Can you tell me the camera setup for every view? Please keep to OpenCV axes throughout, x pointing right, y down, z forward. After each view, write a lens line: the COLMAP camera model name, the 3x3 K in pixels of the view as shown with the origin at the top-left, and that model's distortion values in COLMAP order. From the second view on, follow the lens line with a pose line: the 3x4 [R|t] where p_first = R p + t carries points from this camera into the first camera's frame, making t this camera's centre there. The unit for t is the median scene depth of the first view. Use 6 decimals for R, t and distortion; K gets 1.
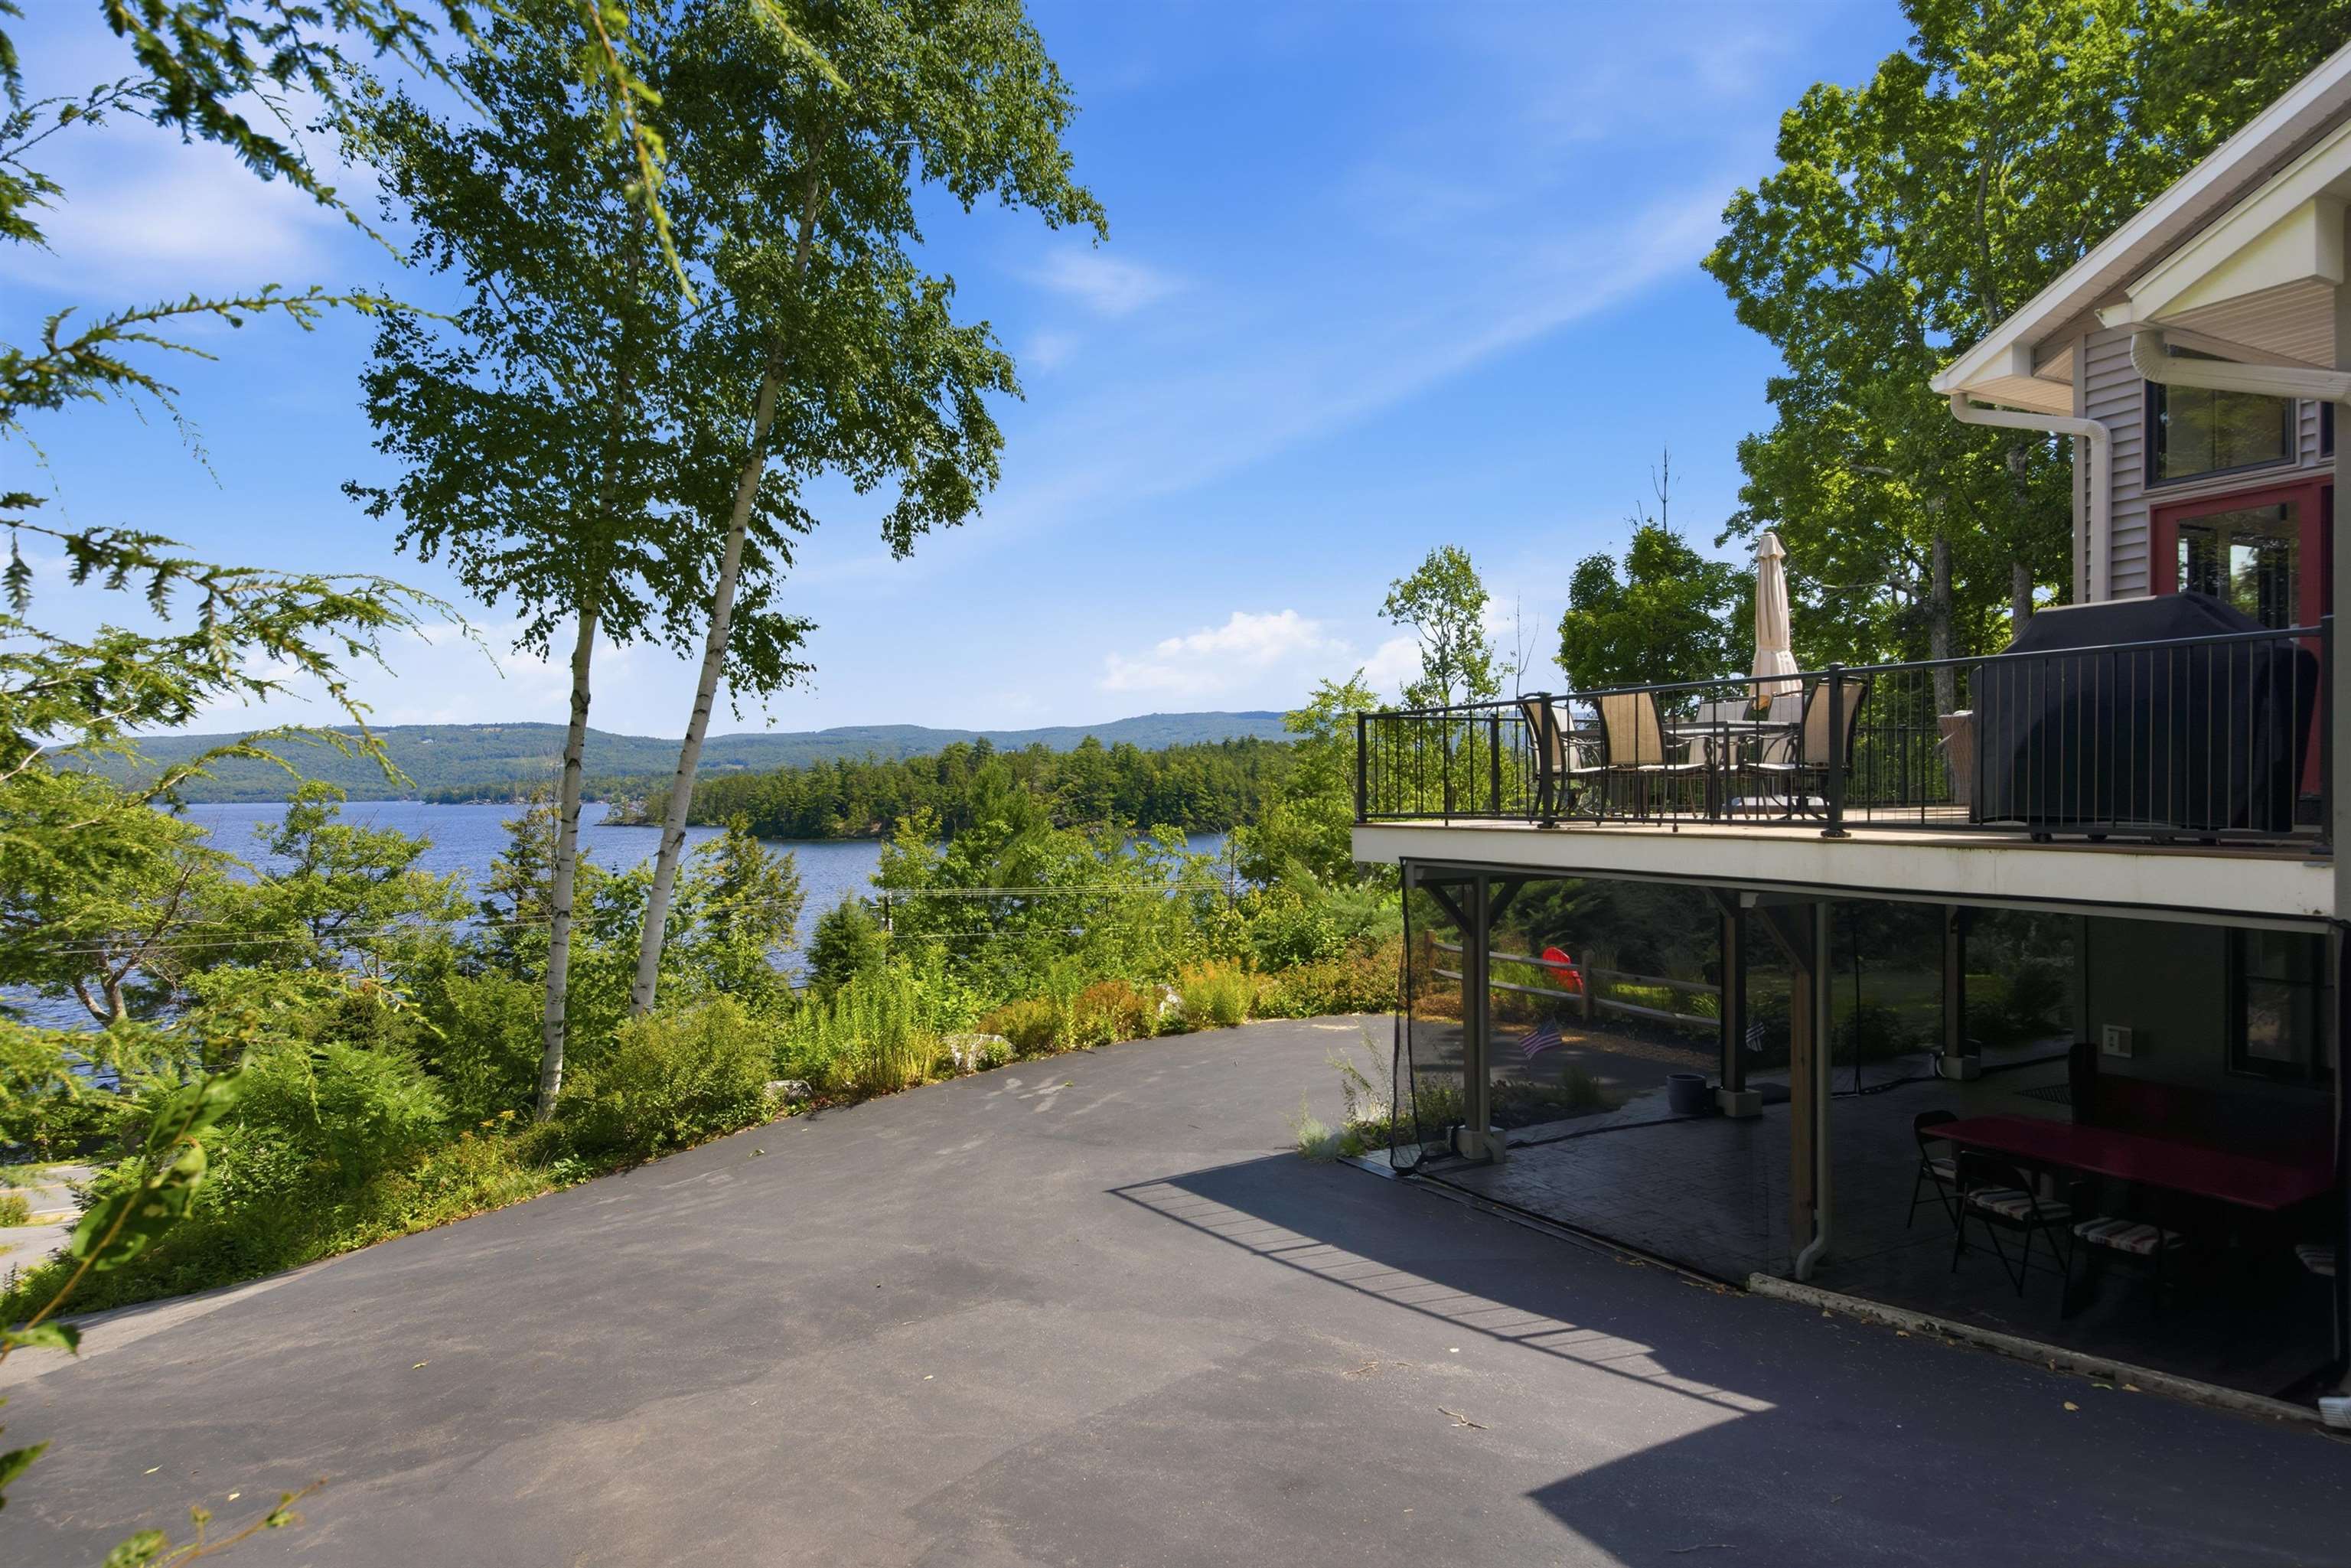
lens RADIAL K [[1489.7, 0, 1175.5], [0, 1489.7, 784.0], [0, 0, 1]] dist [0.005523, 0.000423]
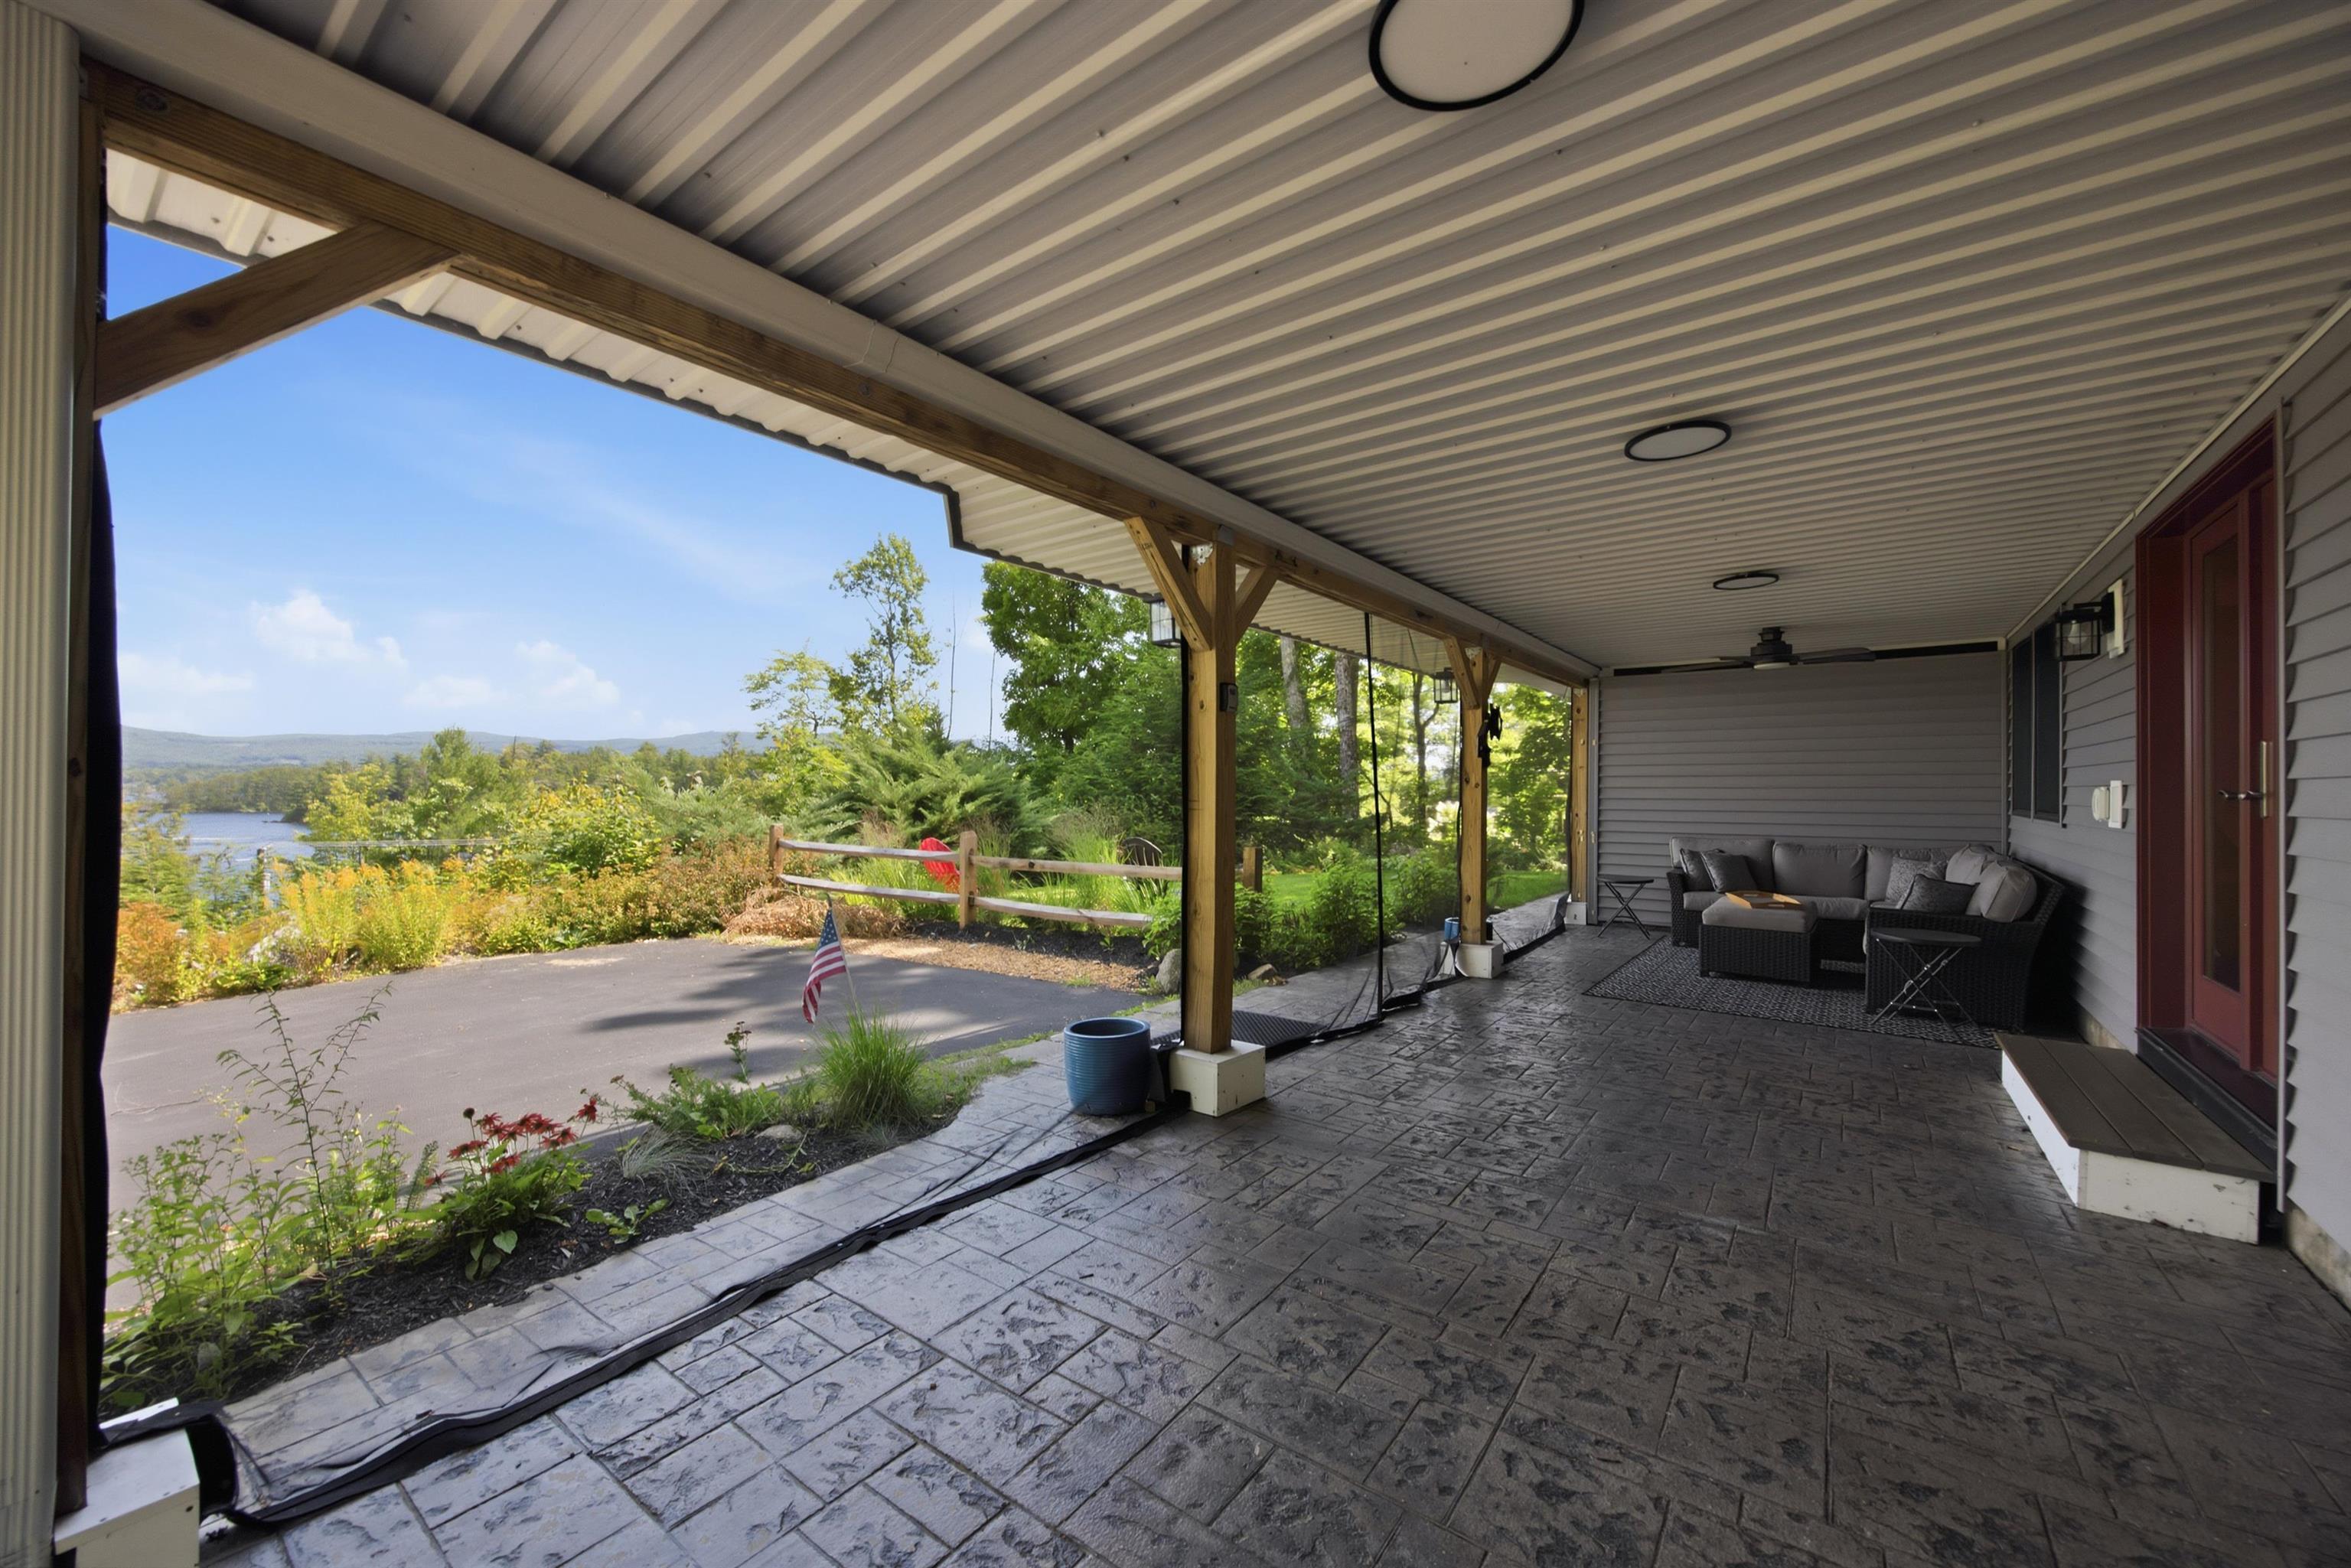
lens RADIAL K [[904.2, 0, 1175.5], [0, 904.2, 784.0], [0, 0, 1]] dist [-0.001671, -0.000207]
pose [[0.908979, 0.009451, 0.416735, 0.106104], [-0.002075, 0.999833, -0.018149, 0.055213], [-0.416837, 0.015632, 0.908847, 0.318478]]
